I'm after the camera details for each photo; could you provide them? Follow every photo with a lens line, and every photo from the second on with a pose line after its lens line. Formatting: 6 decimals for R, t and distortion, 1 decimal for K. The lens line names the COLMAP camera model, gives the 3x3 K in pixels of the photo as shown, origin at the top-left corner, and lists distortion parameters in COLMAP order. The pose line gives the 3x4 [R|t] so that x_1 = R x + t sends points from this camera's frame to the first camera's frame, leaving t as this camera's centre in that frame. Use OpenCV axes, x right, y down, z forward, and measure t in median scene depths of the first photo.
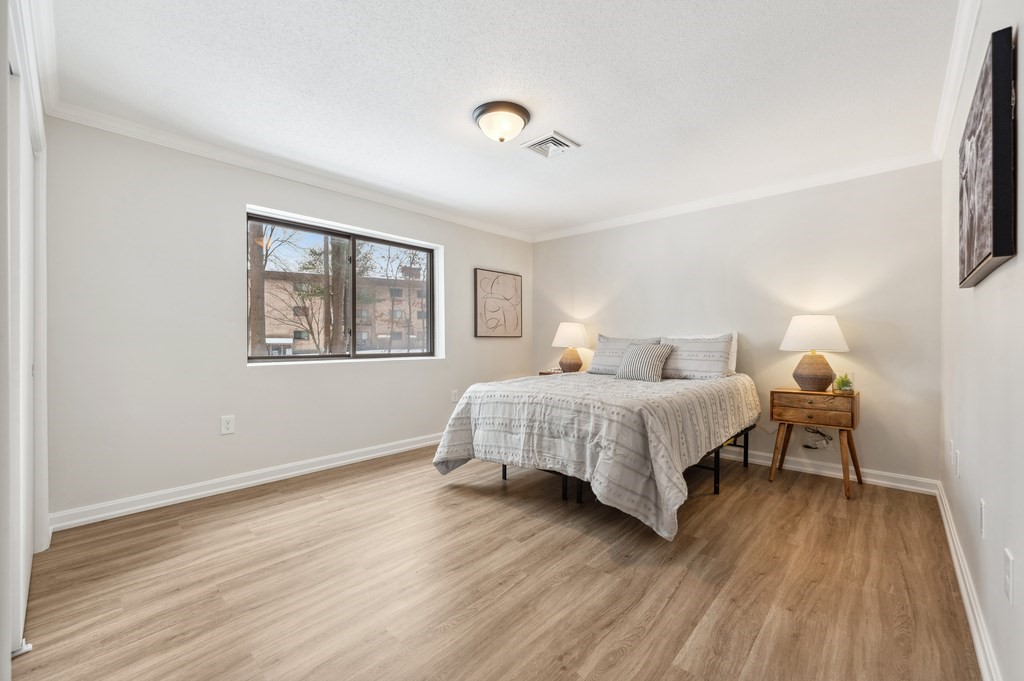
lens RADIAL K [[416.8, 0, 509.3], [0, 416.8, 348.1], [0, 0, 1]] dist [-0.001502, -0.000206]
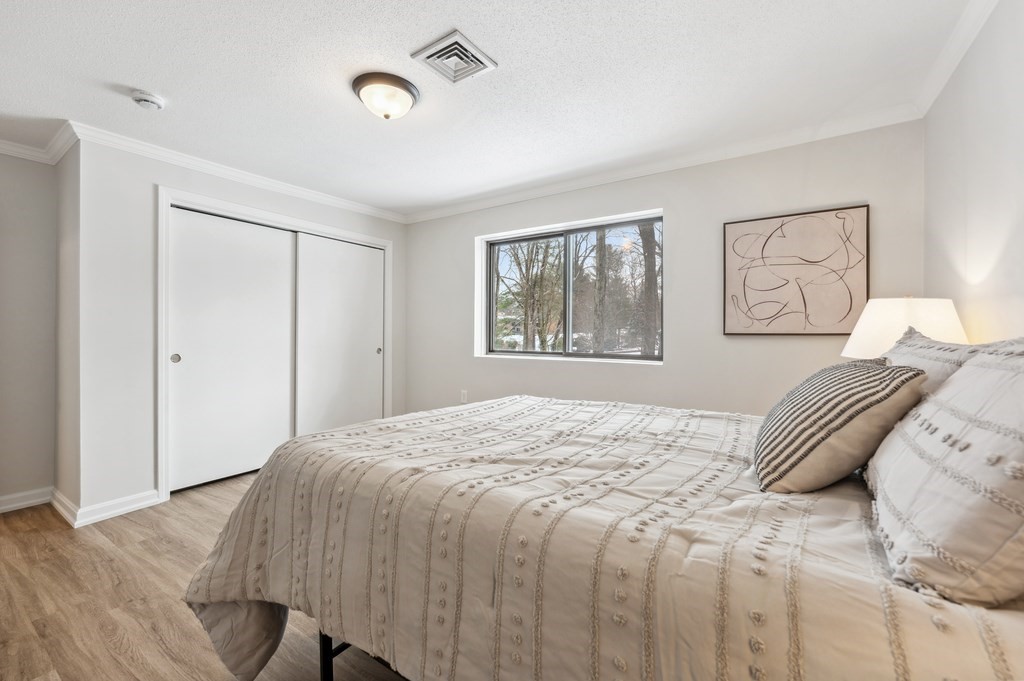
lens RADIAL K [[416.8, 0, 512.0], [0, 416.8, 340.5], [0, 0, 1]] dist [-0.000286, -0.000025]
pose [[0.166584, 0.018035, -0.985862, 0.477920], [-0.021242, 0.999666, 0.014698, -0.020460], [0.985798, 0.018493, 0.166912, 0.588181]]
